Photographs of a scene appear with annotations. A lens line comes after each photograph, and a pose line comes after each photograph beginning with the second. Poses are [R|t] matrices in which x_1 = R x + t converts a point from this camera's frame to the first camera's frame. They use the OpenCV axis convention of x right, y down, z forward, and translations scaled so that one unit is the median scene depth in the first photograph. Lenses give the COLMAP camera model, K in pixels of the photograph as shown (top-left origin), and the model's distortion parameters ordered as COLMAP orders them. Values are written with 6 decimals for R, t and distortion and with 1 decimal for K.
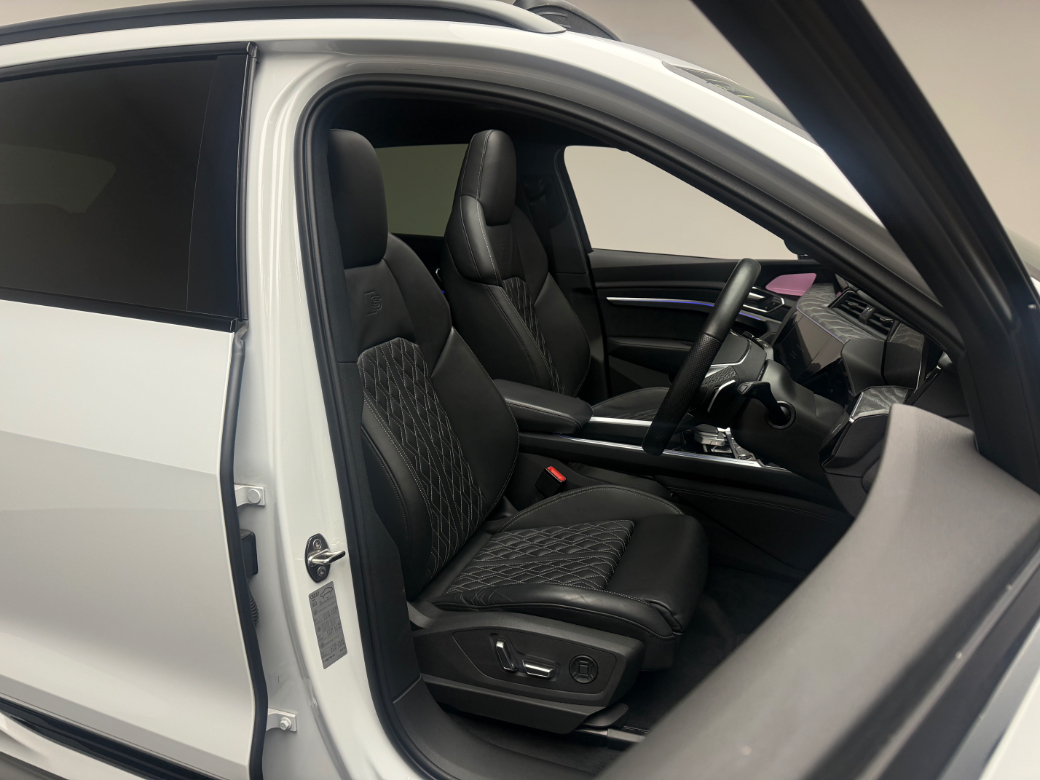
lens RADIAL K [[712.0, 0, 520.0], [0, 712.0, 390.0], [0, 0, 1]] dist [0.080032, -0.116975]
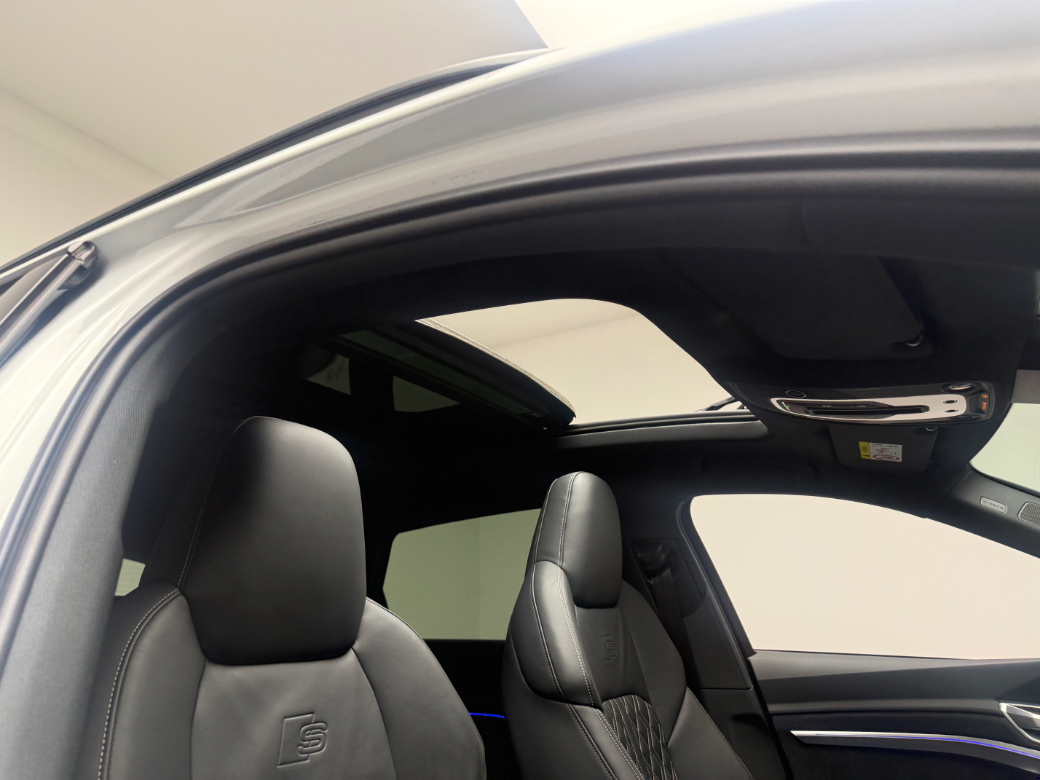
lens RADIAL K [[712.0, 0, 520.0], [0, 712.0, 390.0], [0, 0, 1]] dist [0.080032, -0.116975]
pose [[0.979961, -0.088488, -0.178457, 0.033778], [-0.023348, 0.838708, -0.544081, -0.037521], [0.197818, 0.537344, 0.819835, 0.325034]]
